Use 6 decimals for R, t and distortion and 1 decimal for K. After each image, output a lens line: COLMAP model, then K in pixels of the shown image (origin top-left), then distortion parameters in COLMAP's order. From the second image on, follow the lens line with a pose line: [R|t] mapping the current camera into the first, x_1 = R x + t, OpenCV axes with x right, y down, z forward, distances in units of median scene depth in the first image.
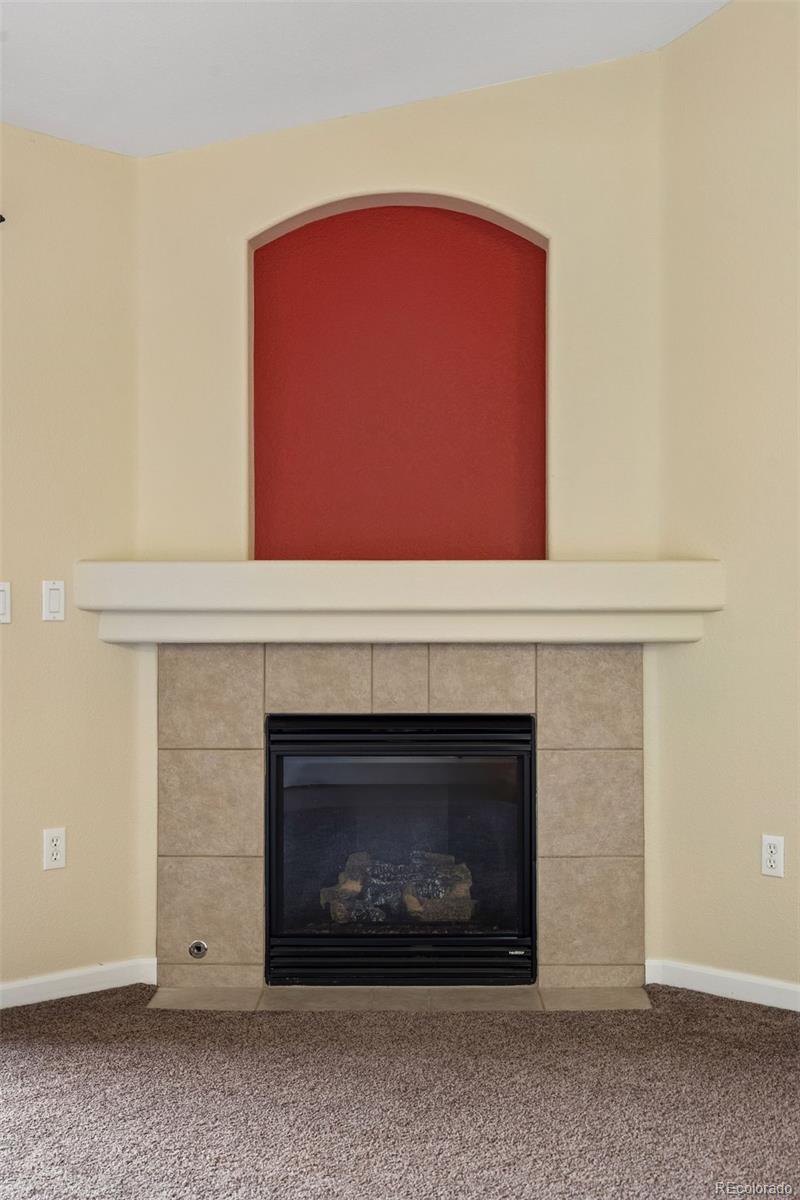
lens RADIAL K [[1512.0, 0, 402.6], [0, 1512.0, 607.2], [0, 0, 1]] dist [-0.006158, 0.000000]
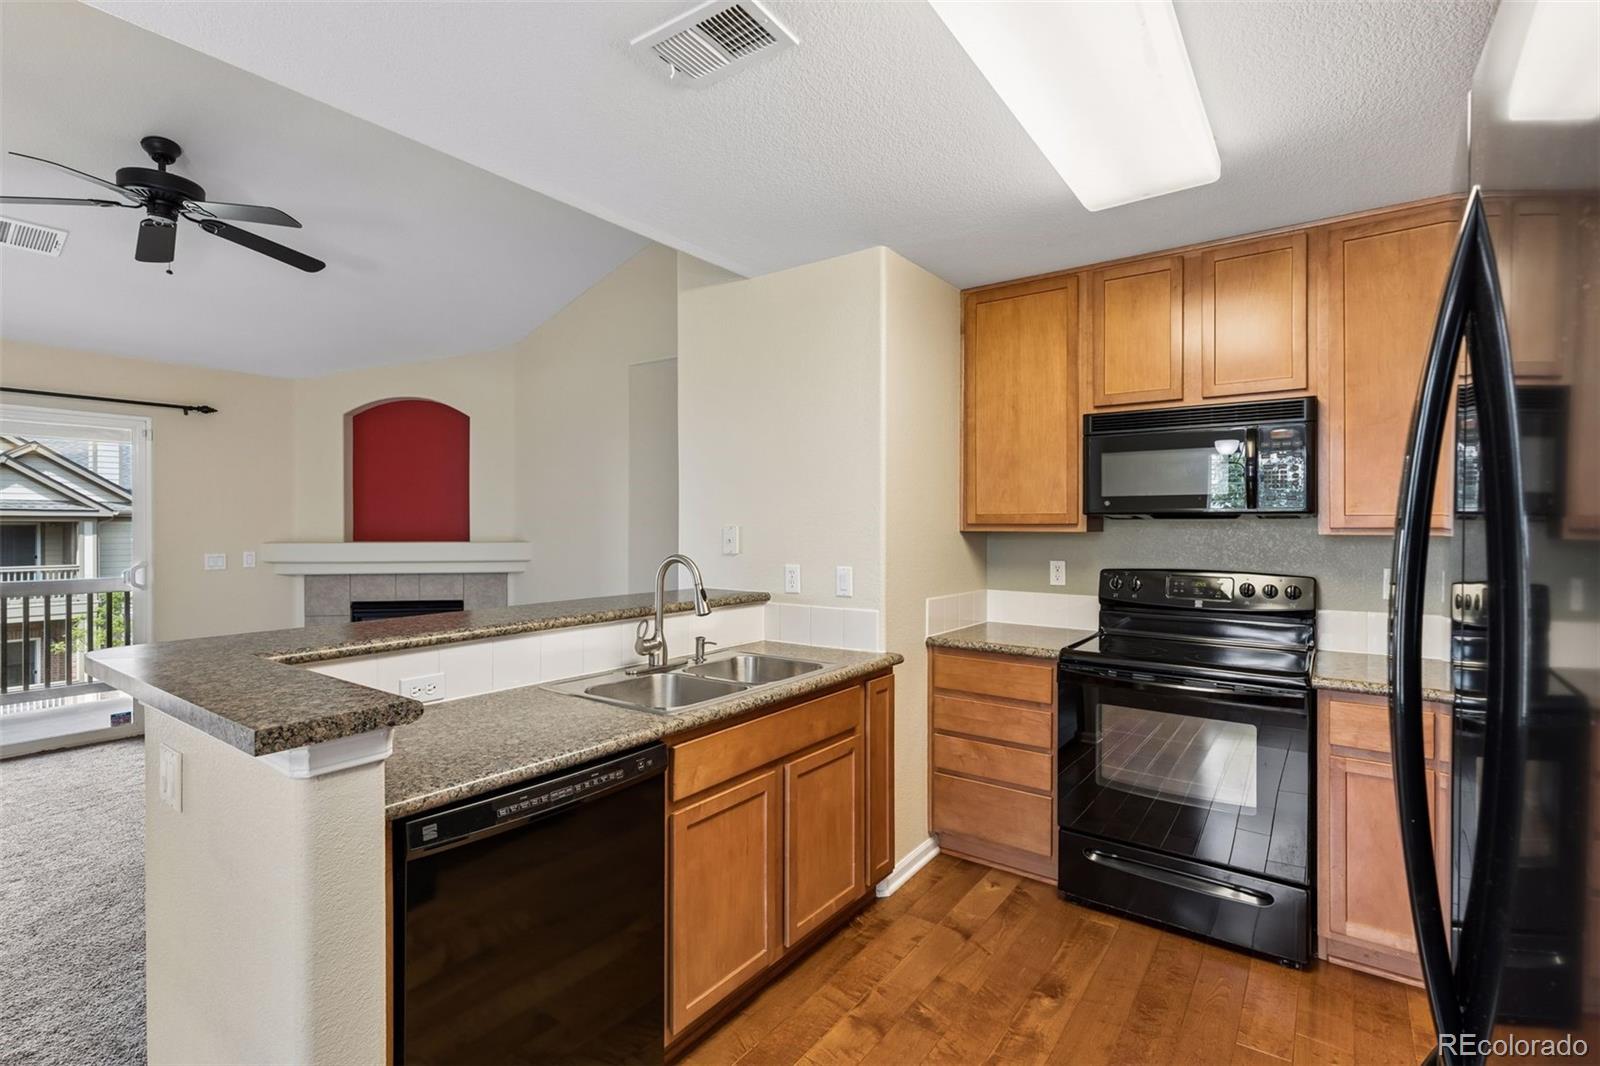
lens RADIAL K [[737.0, 0, 803.9], [0, 737.0, 526.5], [0, 0, 1]] dist [0.001683, 0.000227]
pose [[0.986620, 0.000316, 0.163036, 0.459516], [-0.002855, 0.999878, 0.015344, -0.077417], [-0.163011, -0.015604, 0.986501, -0.345652]]
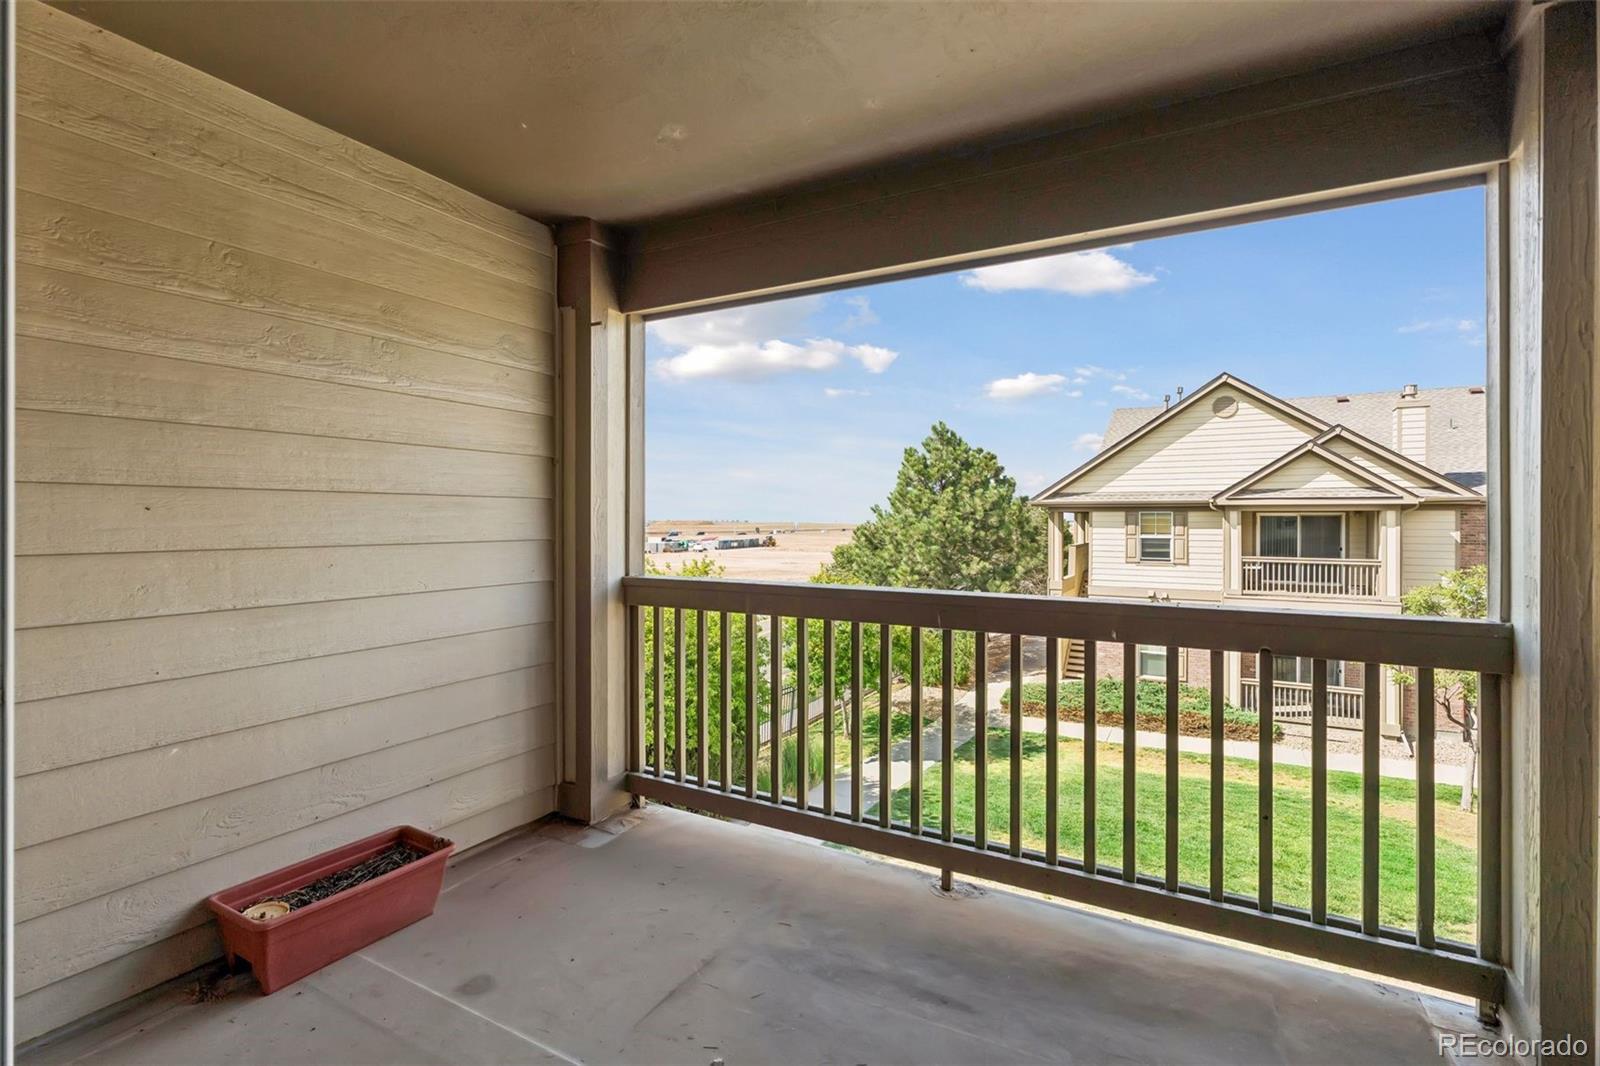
lens RADIAL K [[737.0, 0, 806.4], [0, 737.0, 525.7], [0, 0, 1]] dist [0.001683, 0.000227]
pose [[0.282948, 0.007839, -0.959103, -0.318179], [0.009778, 0.999891, 0.011057, -0.014866], [0.959085, -0.012507, 0.282841, 0.851411]]
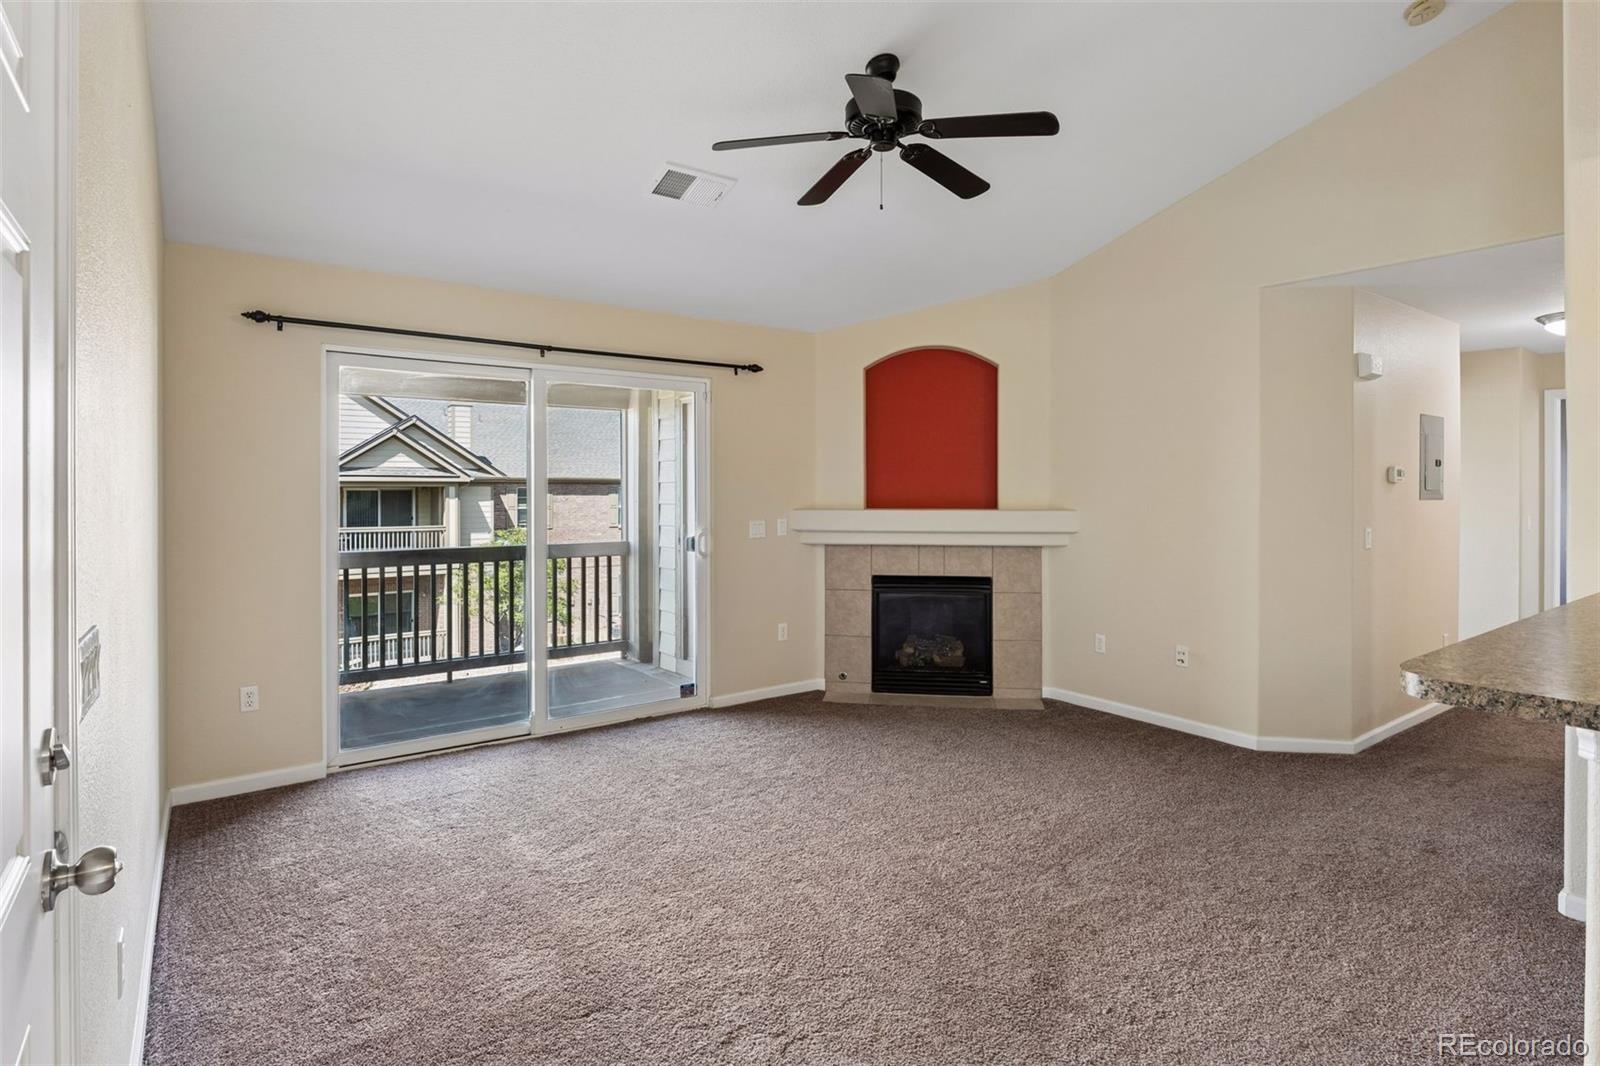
lens RADIAL K [[810.6, 0, 800.4], [0, 810.6, 495.6], [0, 0, 1]] dist [-0.002543, 0.000077]
pose [[0.988915, 0.000119, -0.148484, -0.015203], [0.003169, 0.999755, 0.021911, -0.077994], [0.148451, -0.022139, 0.988672, -0.233618]]
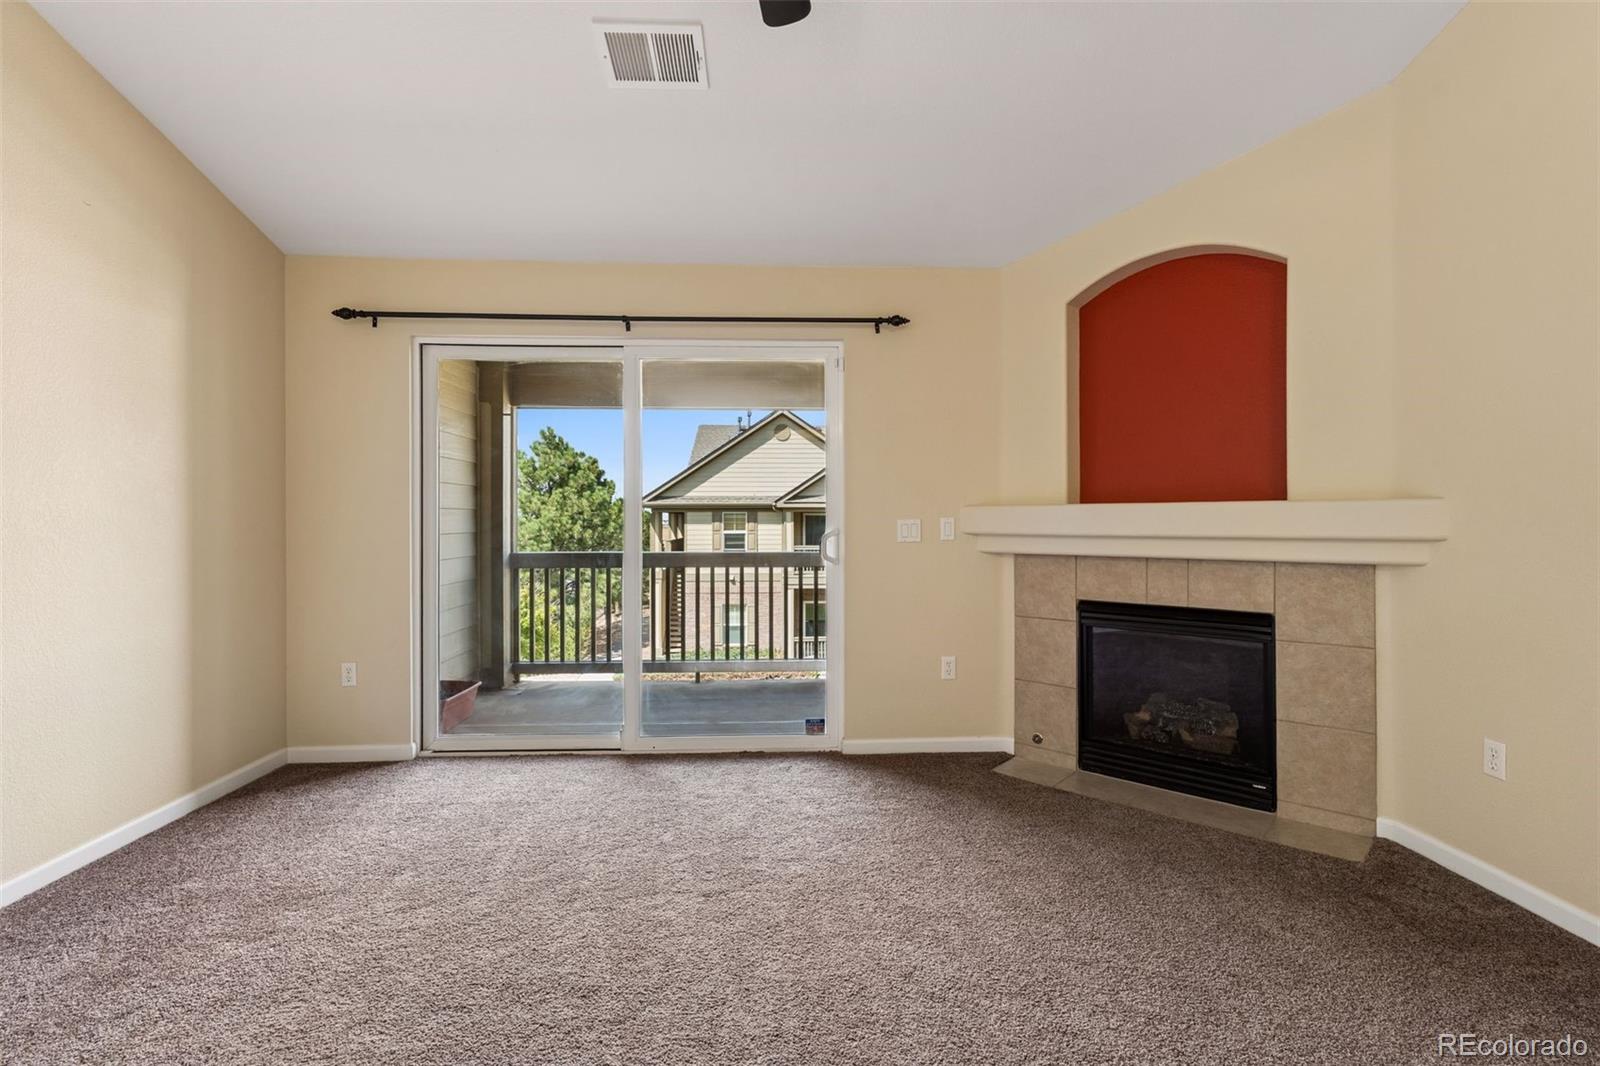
lens RADIAL K [[737.0, 0, 807.6], [0, 737.0, 520.8], [0, 0, 1]] dist [0.001683, 0.000227]
pose [[0.747750, -0.000529, -0.663980, 0.213682], [0.010978, 0.999873, 0.011566, -0.024756], [0.663889, -0.015938, 0.747661, 0.231446]]
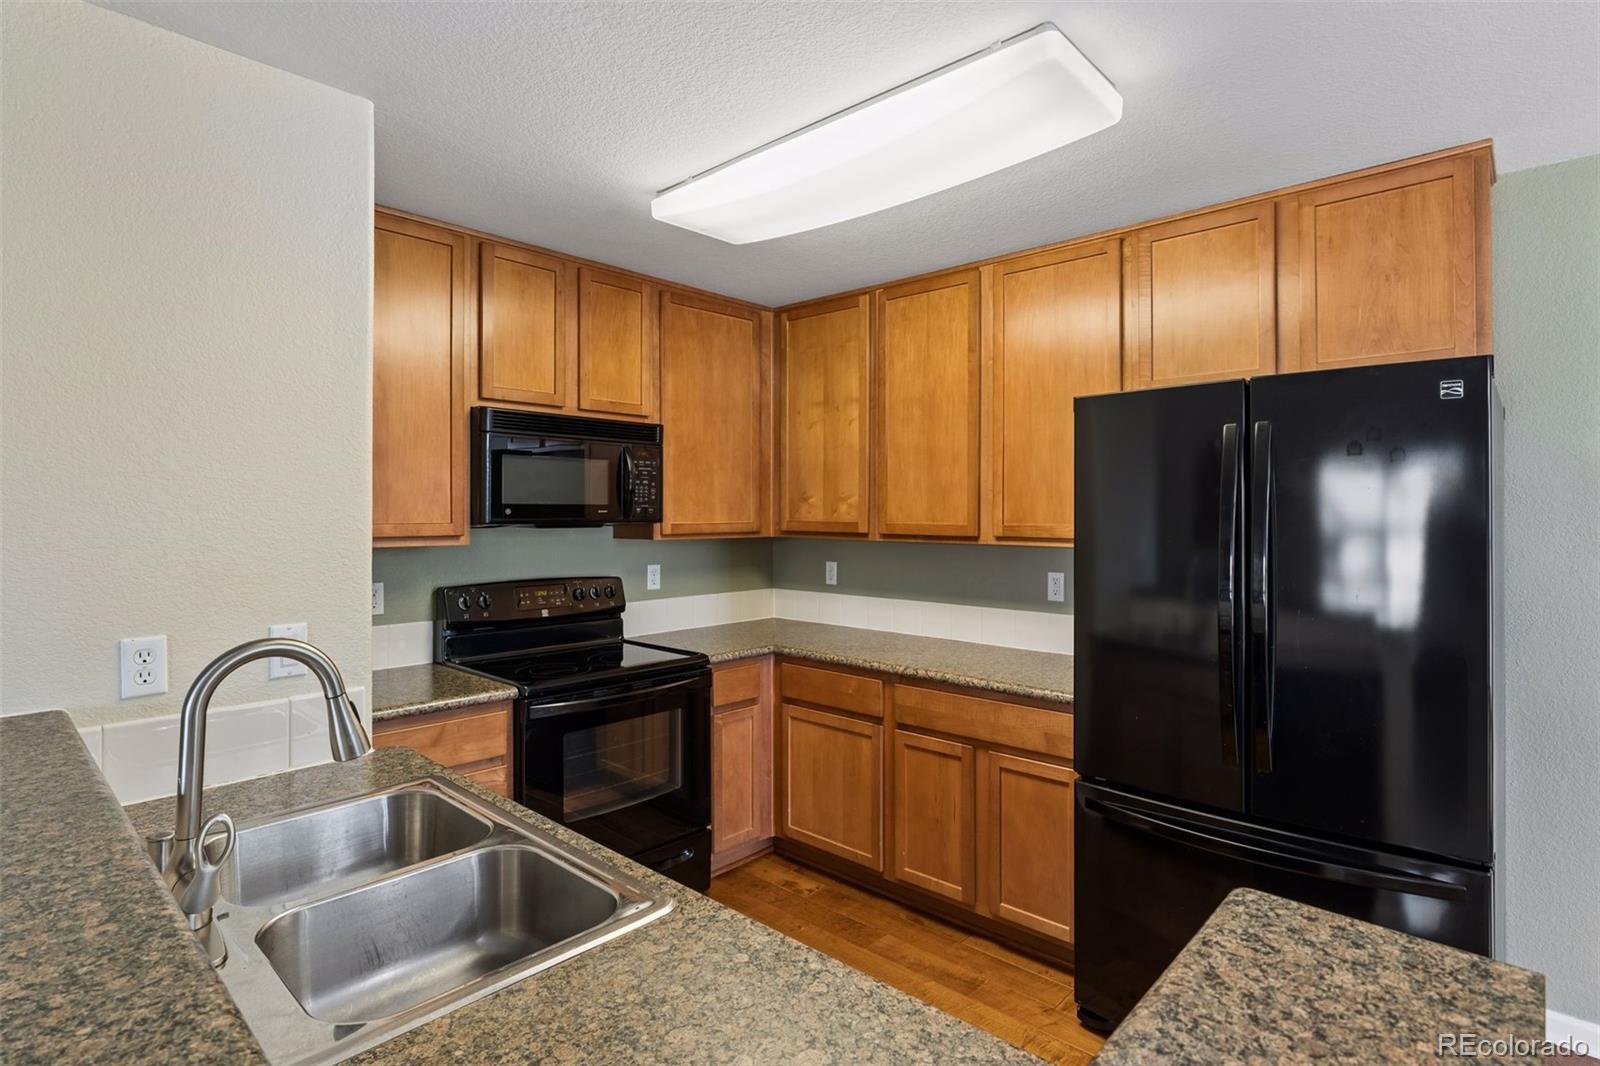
lens RADIAL K [[810.6, 0, 806.0], [0, 810.6, 509.9], [0, 0, 1]] dist [-0.002543, 0.000077]
pose [[-0.049342, 0.004522, 0.998772, 0.189146], [-0.011861, 0.999917, -0.005113, -0.089562], [-0.998712, -0.012099, -0.049284, 0.051692]]
